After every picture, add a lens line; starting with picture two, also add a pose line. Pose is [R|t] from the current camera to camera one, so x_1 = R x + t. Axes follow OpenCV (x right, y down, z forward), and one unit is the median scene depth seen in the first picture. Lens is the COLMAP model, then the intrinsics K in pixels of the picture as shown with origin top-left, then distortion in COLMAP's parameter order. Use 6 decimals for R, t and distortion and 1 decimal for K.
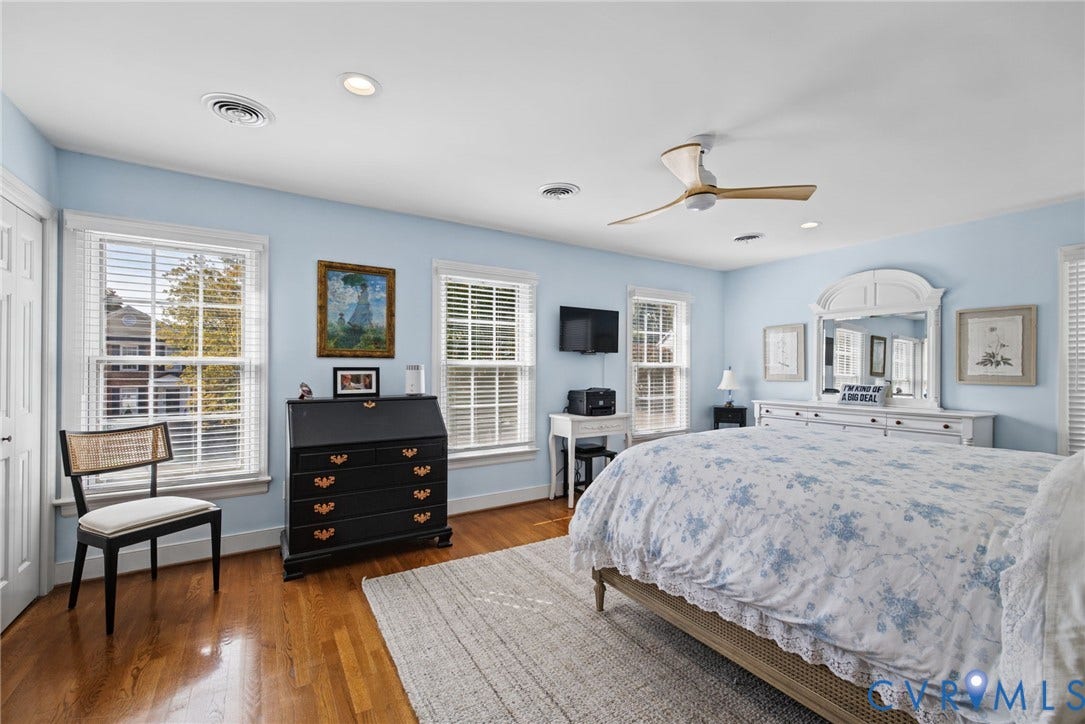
lens RADIAL K [[459.9, 0, 553.2], [0, 459.9, 366.2], [0, 0, 1]] dist [0.000356, -0.001197]
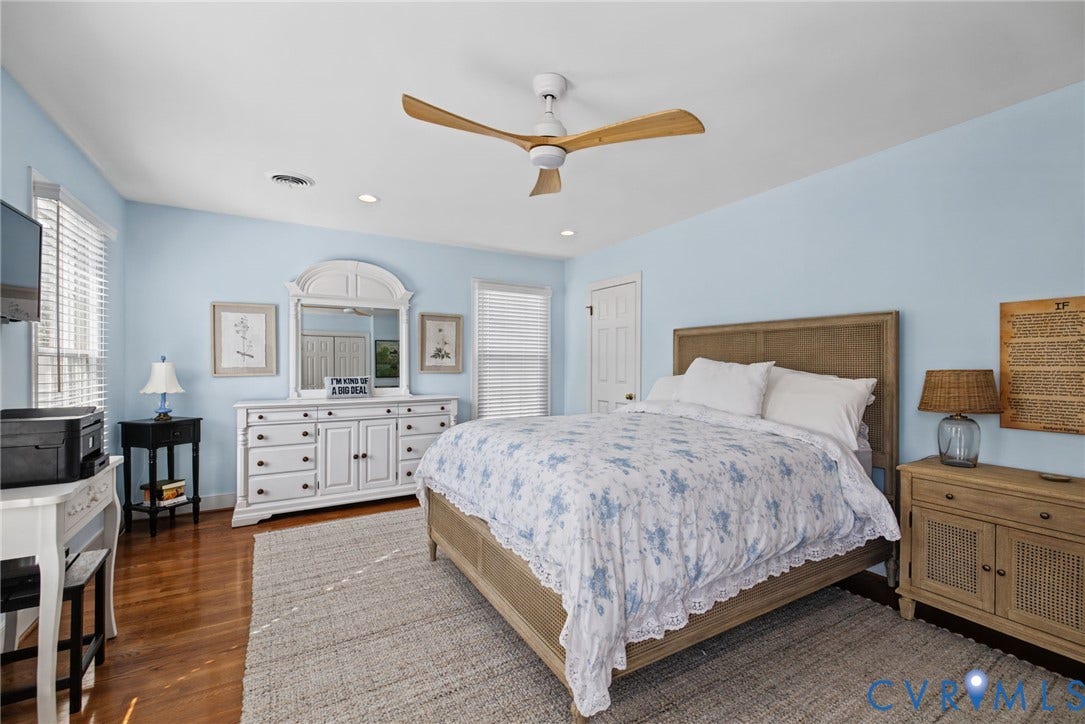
lens RADIAL K [[459.9, 0, 550.7], [0, 459.9, 365.1], [0, 0, 1]] dist [0.000356, -0.001197]
pose [[0.043324, -0.008956, 0.999021, -0.309081], [-0.008212, 0.999923, 0.009320, 0.003133], [-0.999027, -0.008608, 0.043248, 0.594514]]
